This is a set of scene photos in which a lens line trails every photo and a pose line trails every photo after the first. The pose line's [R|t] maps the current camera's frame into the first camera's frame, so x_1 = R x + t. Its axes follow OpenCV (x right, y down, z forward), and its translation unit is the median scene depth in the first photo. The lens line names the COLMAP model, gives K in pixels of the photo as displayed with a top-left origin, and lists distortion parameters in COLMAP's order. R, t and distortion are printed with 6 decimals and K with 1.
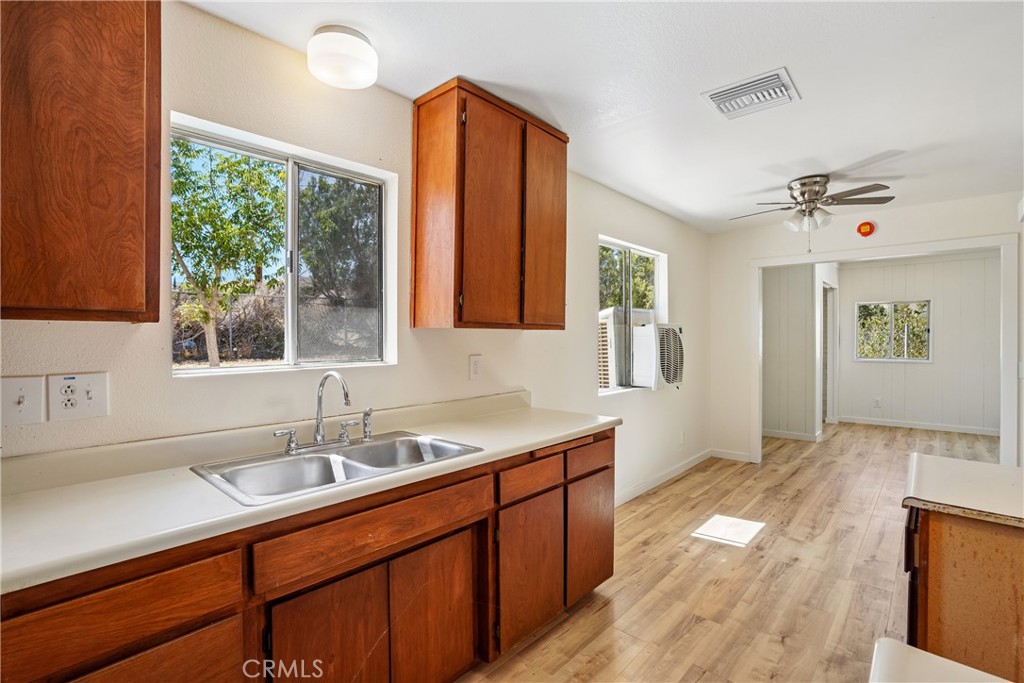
lens RADIAL K [[473.4, 0, 513.3], [0, 473.4, 347.9], [0, 0, 1]] dist [-0.056060, 0.026464]
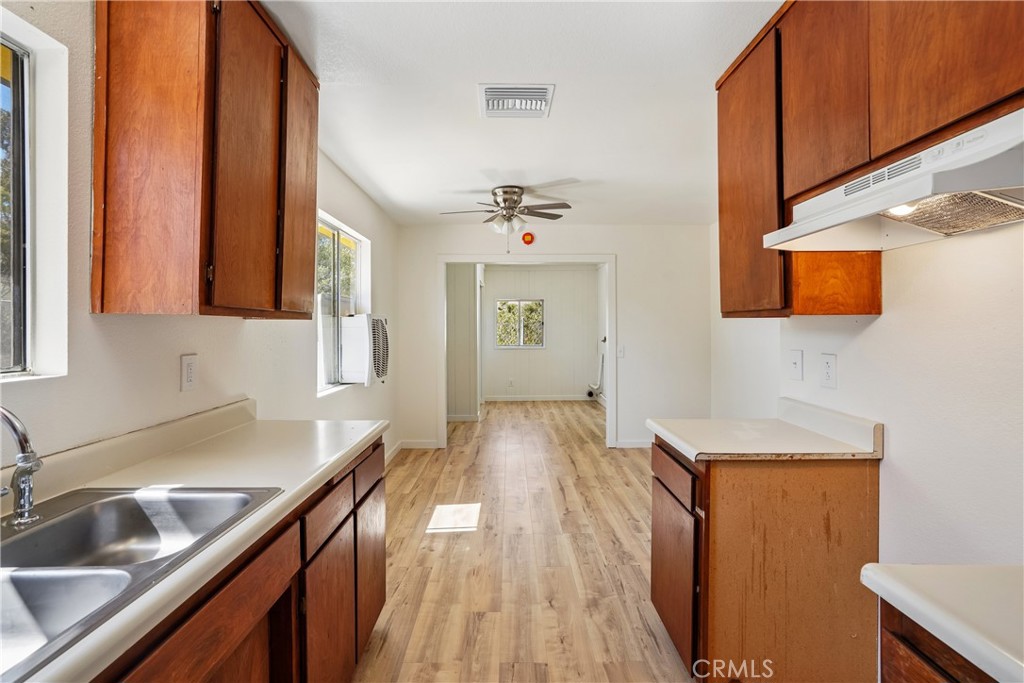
lens RADIAL K [[485.6, 0, 509.3], [0, 485.6, 333.5], [0, 0, 1]] dist [-0.040041, 0.019579]
pose [[0.739017, -0.007196, 0.673648, -0.185143], [0.015898, 0.999851, -0.006760, -0.003430], [-0.673499, 0.015706, 0.739021, 0.153896]]
